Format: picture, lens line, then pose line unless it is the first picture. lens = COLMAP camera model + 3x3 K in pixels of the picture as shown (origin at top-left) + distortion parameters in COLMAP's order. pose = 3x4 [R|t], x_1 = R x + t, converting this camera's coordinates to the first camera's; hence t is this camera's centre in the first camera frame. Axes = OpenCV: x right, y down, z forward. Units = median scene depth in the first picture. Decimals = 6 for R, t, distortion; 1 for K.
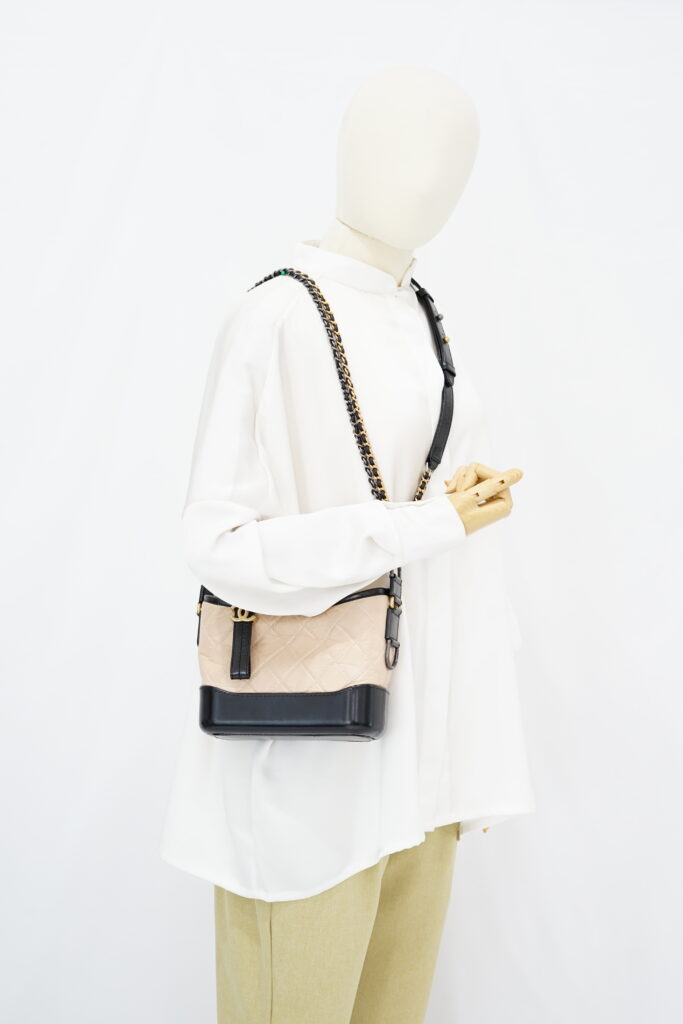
lens RADIAL K [[1486.8, 0, 341.5], [0, 1486.8, 512.0], [0, 0, 1]] dist [-0.013091, -0.080667]
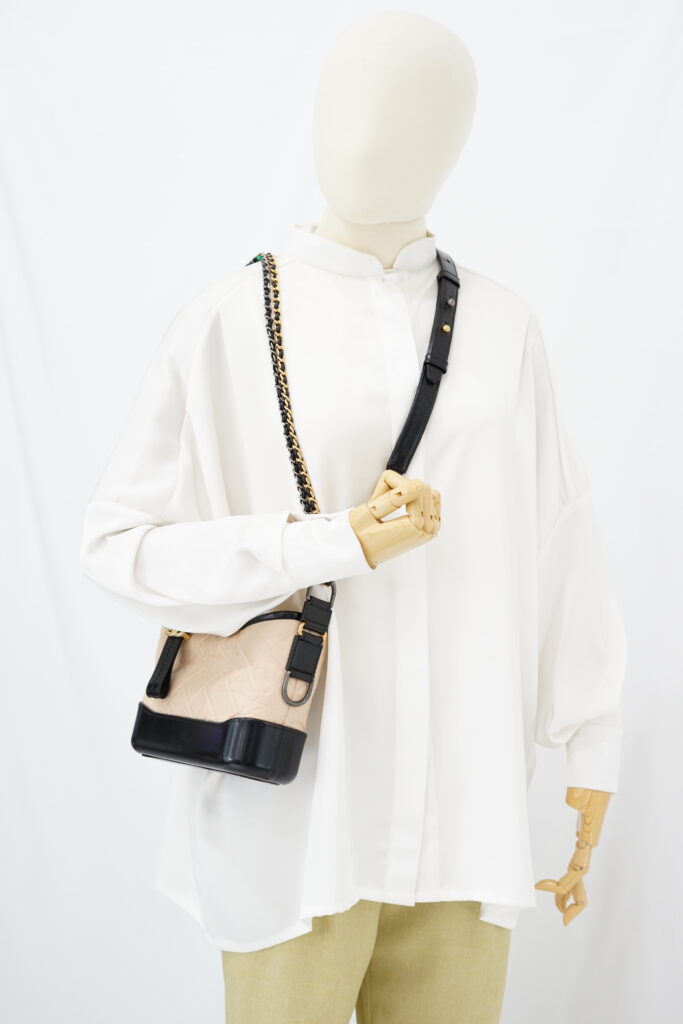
lens RADIAL K [[1504.6, 0, 341.5], [0, 1504.6, 512.0], [0, 0, 1]] dist [-0.012755, -0.063117]
pose [[0.846903, 0.040844, -0.530176, 0.517903], [-0.053222, 0.998550, -0.008089, -0.001478], [0.529077, 0.035068, 0.847849, 0.263580]]
